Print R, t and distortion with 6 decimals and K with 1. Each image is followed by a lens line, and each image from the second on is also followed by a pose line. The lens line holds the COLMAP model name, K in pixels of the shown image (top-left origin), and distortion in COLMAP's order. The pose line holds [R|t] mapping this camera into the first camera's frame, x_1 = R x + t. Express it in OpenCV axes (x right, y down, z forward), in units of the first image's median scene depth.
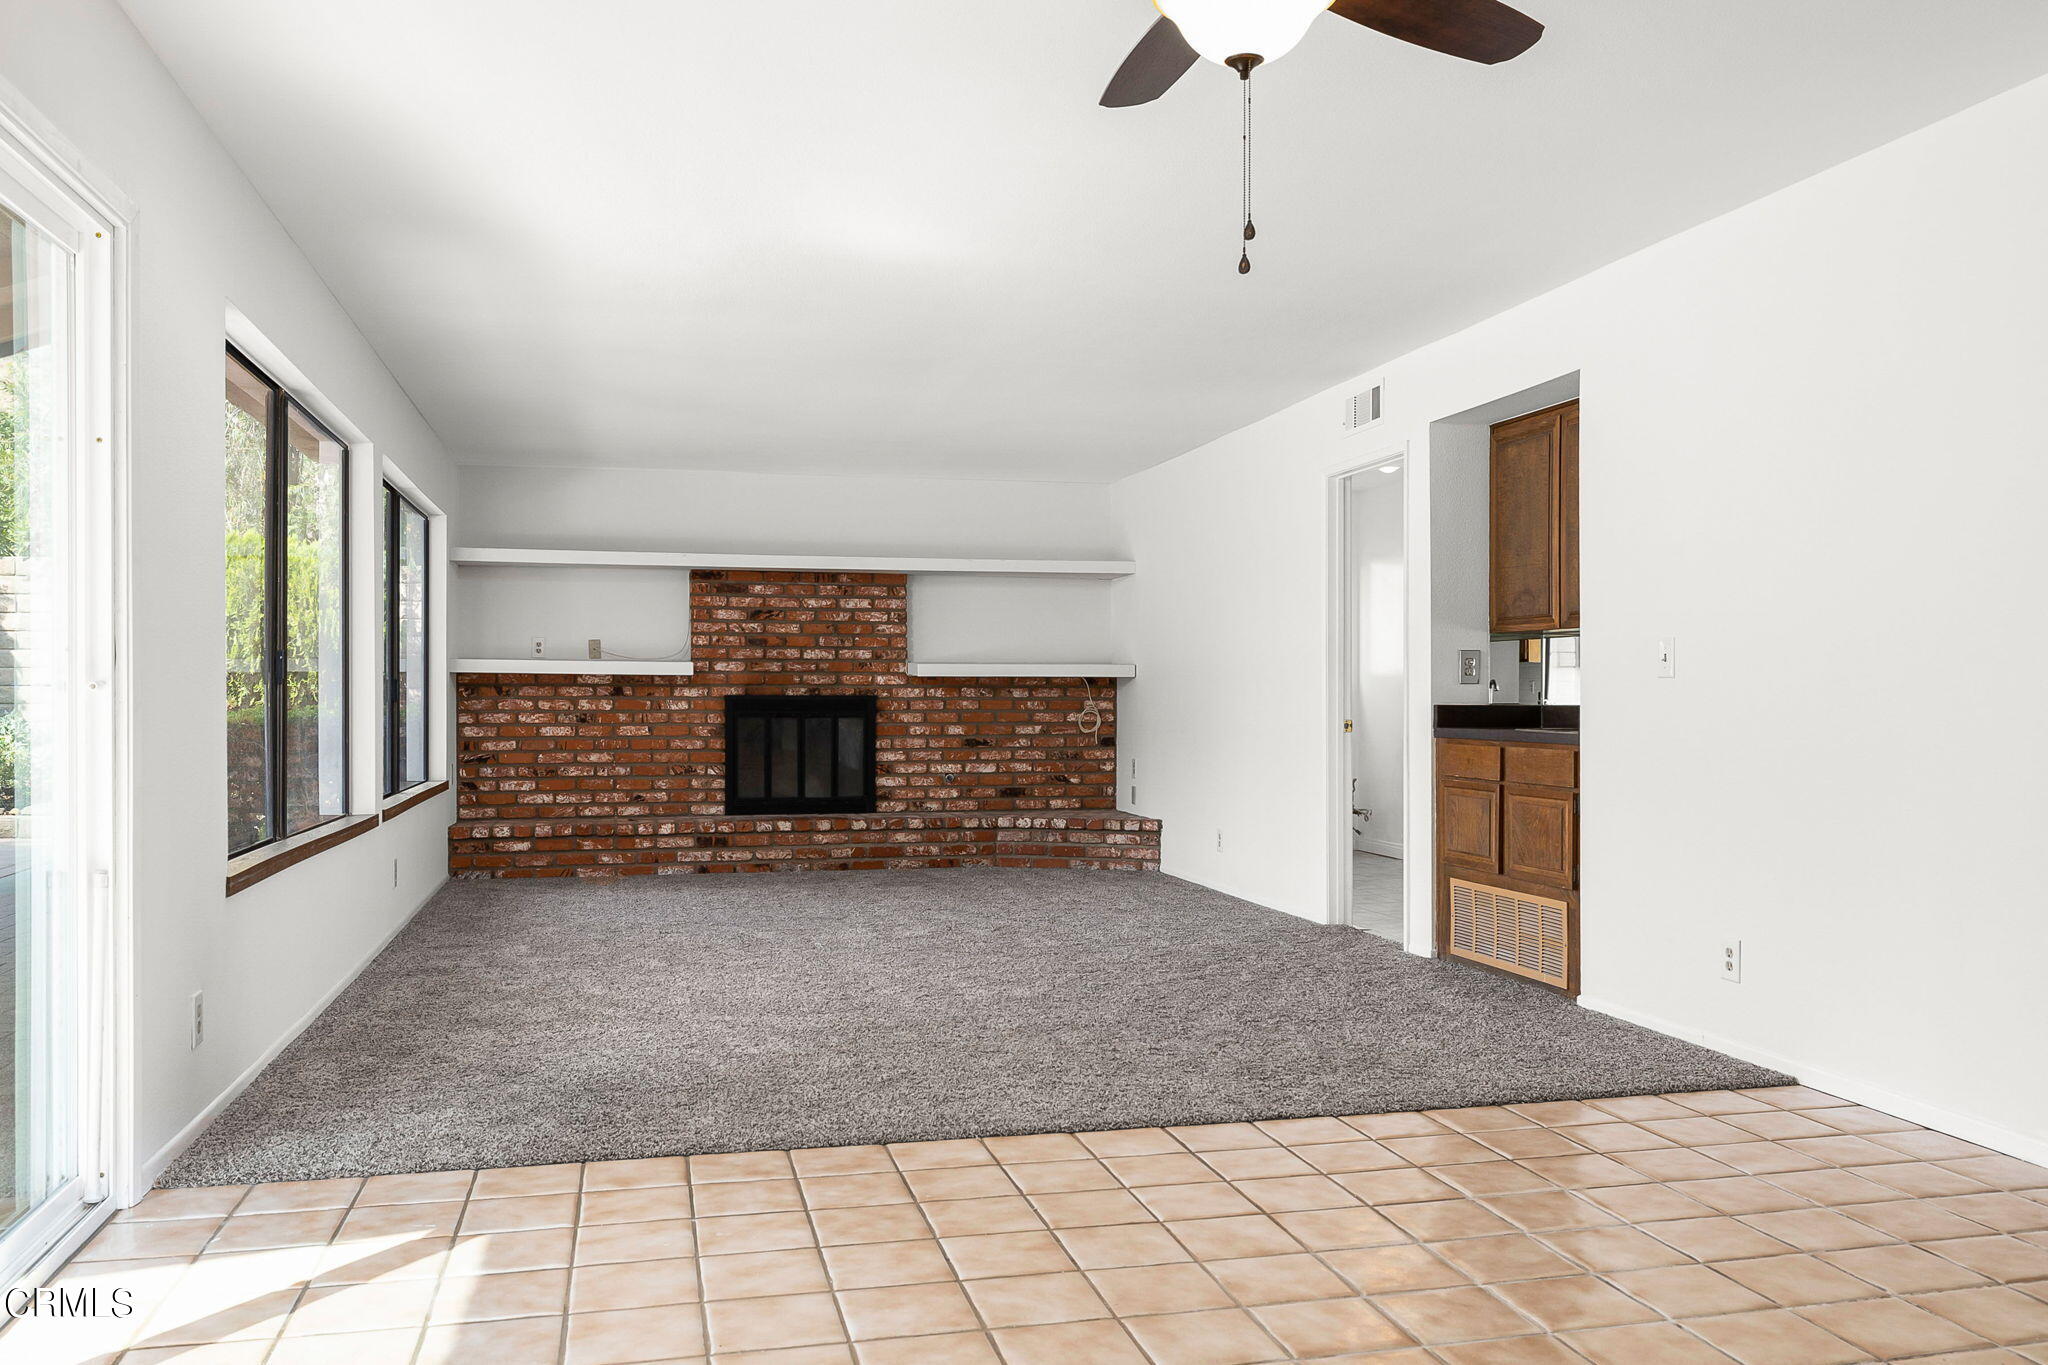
lens RADIAL K [[1641.1, 0, 1022.3], [0, 1641.1, 691.9], [0, 0, 1]] dist [0.010756, 0.004387]
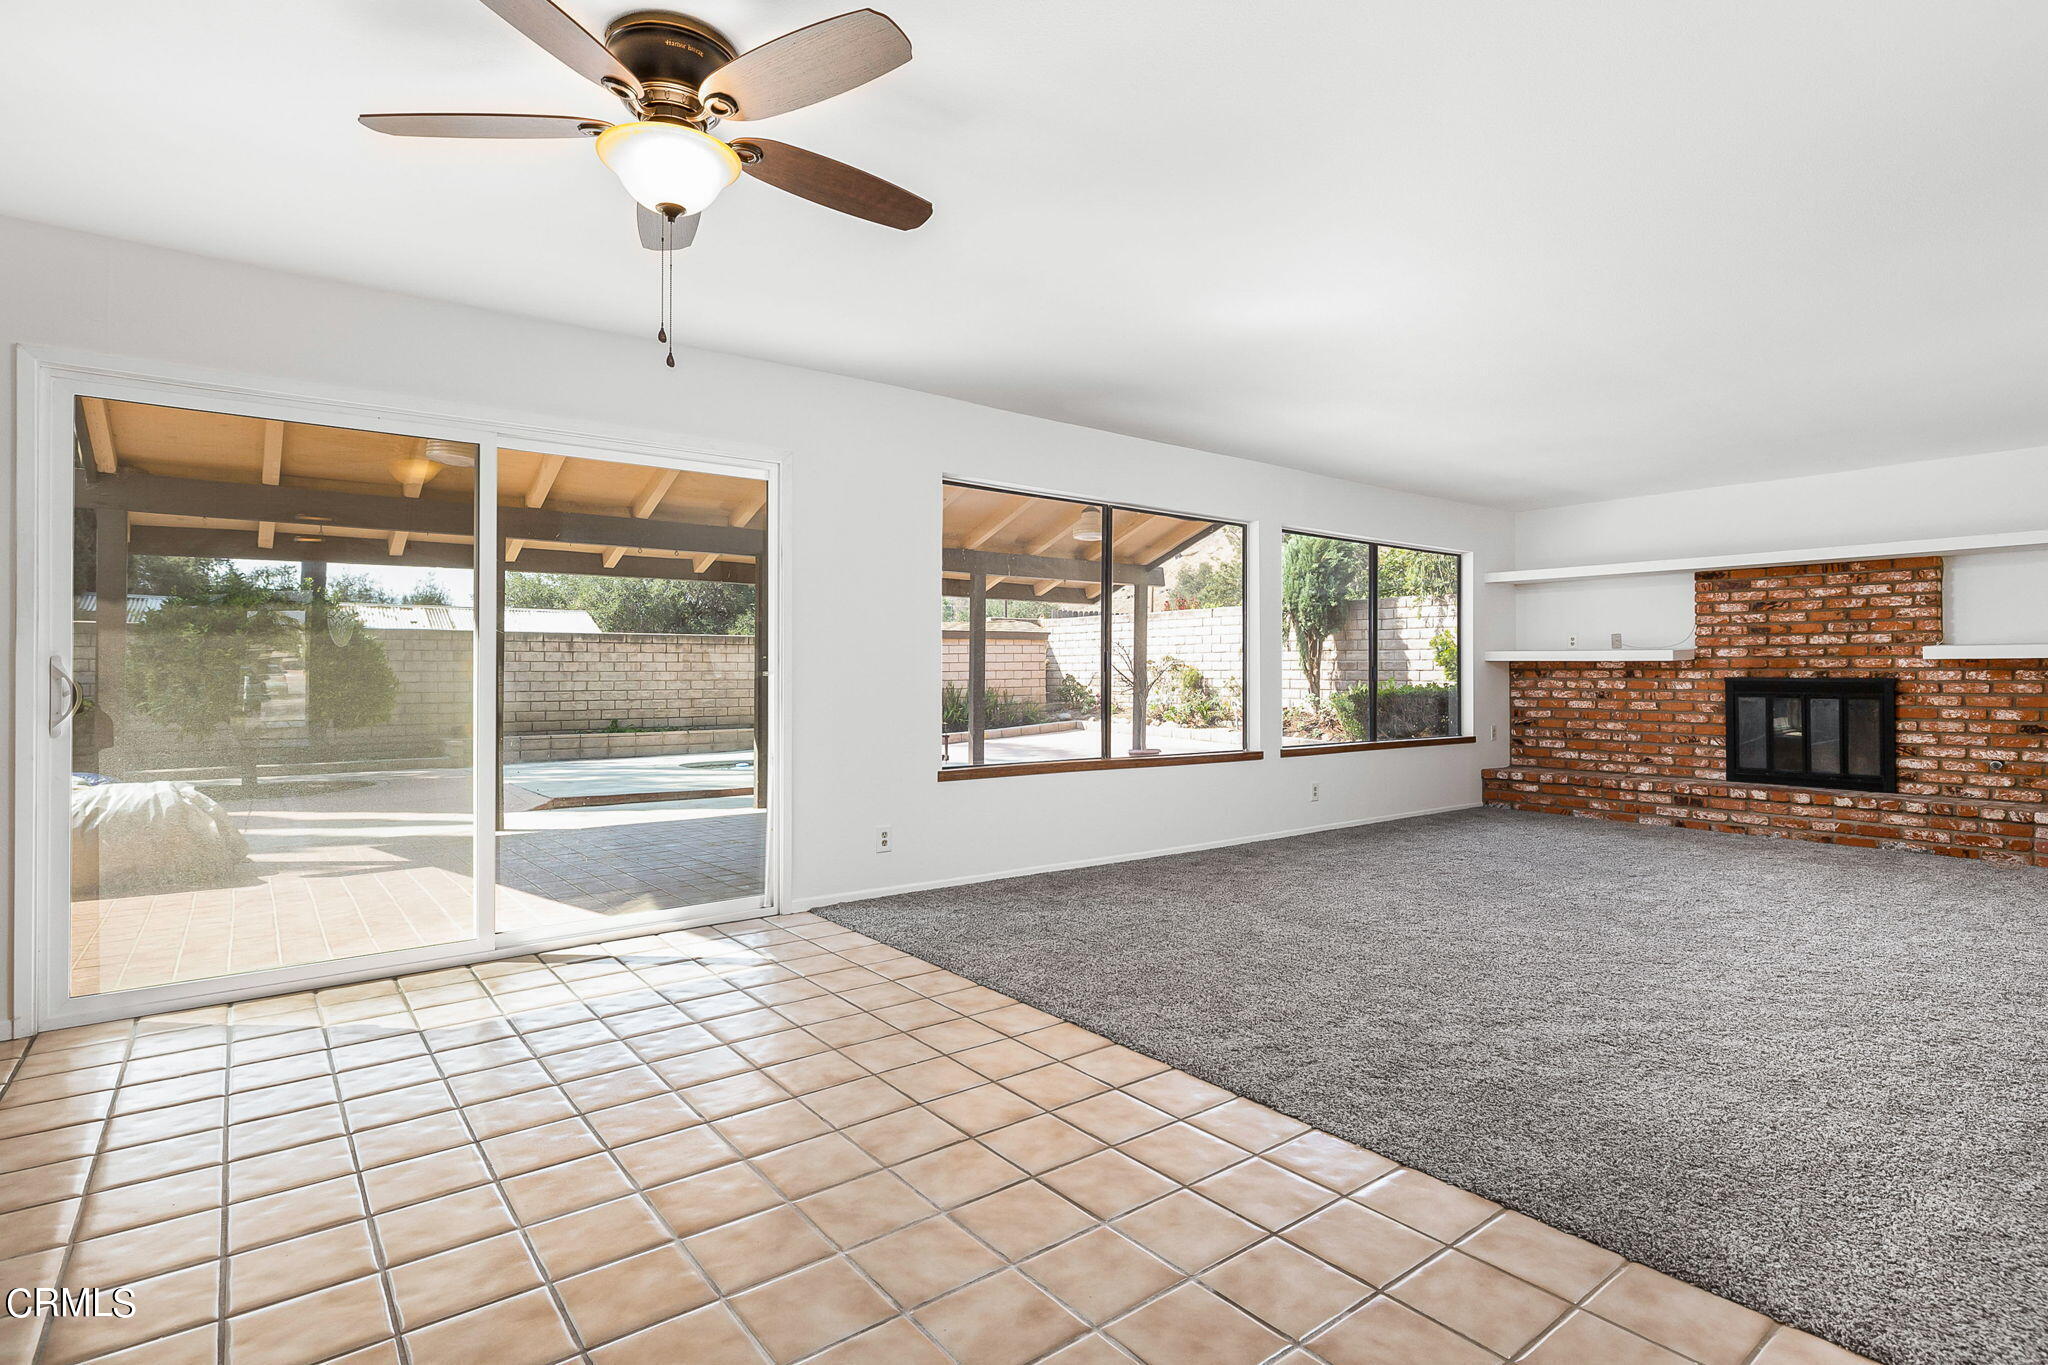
lens RADIAL K [[1013.1, 0, 1010.5], [0, 1013.1, 666.8], [0, 0, 1]] dist [-0.005915, -0.000185]
pose [[0.404497, -0.006354, -0.914517, 0.269908], [-0.000231, 0.999975, -0.007050, -0.000408], [0.914539, 0.003063, 0.404486, 0.250992]]
